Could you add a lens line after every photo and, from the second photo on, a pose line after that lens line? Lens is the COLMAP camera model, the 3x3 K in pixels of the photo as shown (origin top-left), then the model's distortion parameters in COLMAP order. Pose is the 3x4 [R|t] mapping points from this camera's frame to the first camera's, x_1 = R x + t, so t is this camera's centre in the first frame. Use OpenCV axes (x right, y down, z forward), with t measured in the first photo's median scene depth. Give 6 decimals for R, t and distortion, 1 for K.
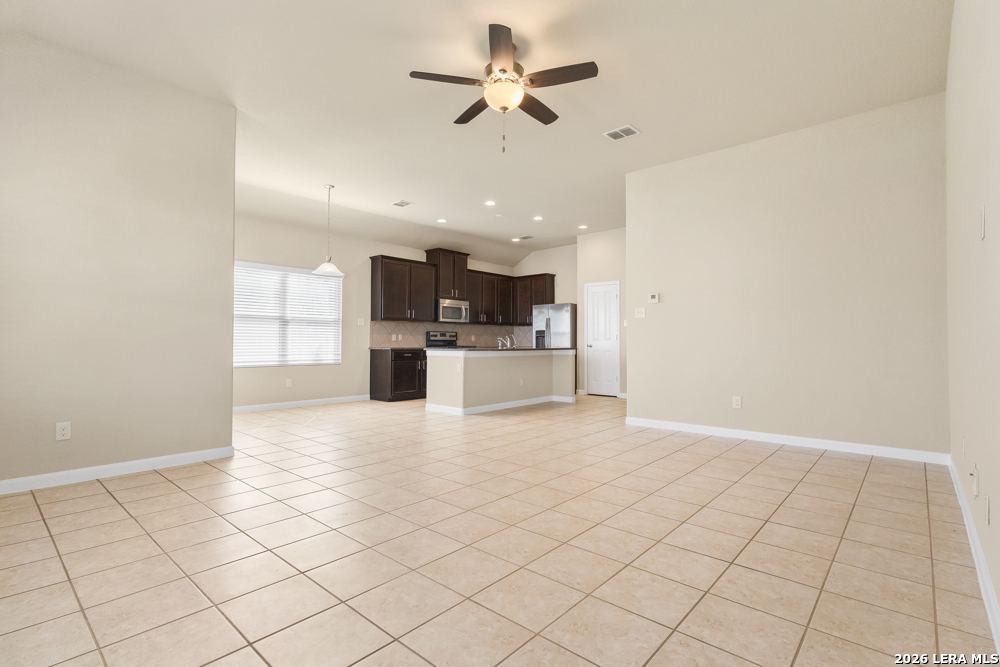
lens RADIAL K [[468.4, 0, 501.2], [0, 468.4, 341.1], [0, 0, 1]] dist [-0.000653, -0.000437]
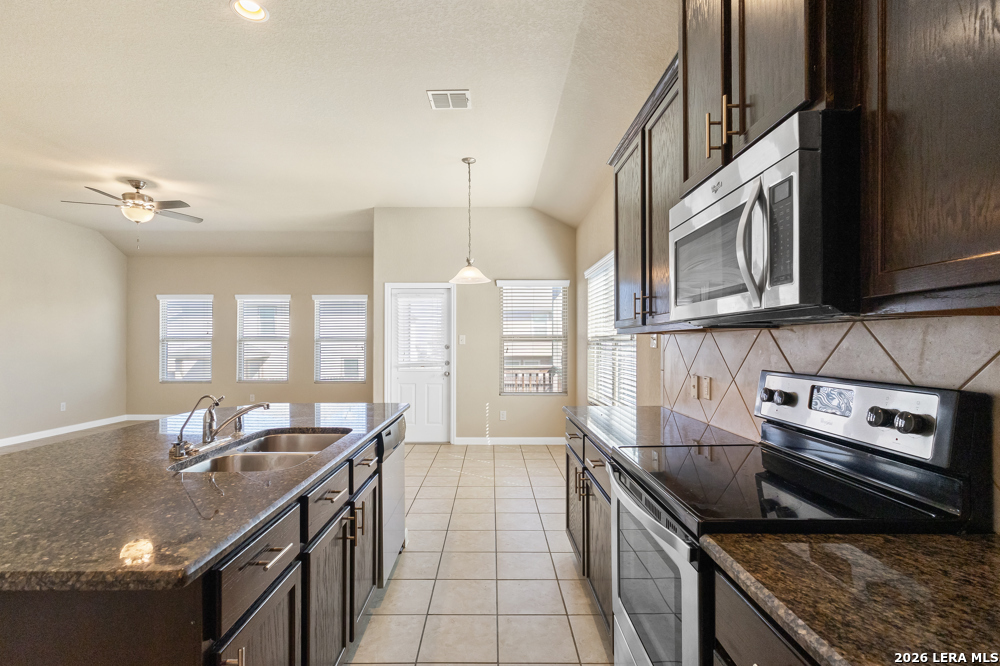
lens RADIAL K [[468.4, 0, 501.2], [0, 468.4, 340.6], [0, 0, 1]] dist [-0.000653, -0.000437]
pose [[-0.741594, -0.008982, -0.670789, 0.059173], [-0.003781, 0.999950, -0.009209, -0.034094], [0.670838, -0.004293, -0.741591, 1.149304]]
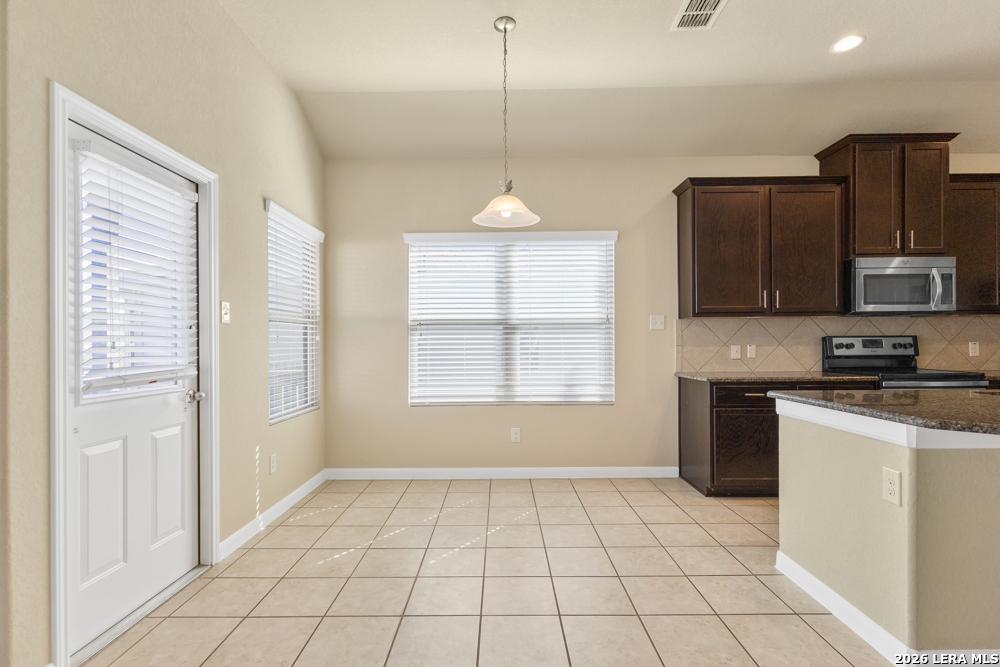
lens RADIAL K [[468.4, 0, 501.2], [0, 468.4, 341.1], [0, 0, 1]] dist [-0.000653, -0.000437]
pose [[0.655200, -0.009847, -0.755392, -0.026214], [0.011479, 0.999929, -0.003079, -0.019602], [0.755369, -0.006654, 0.655266, 0.514052]]
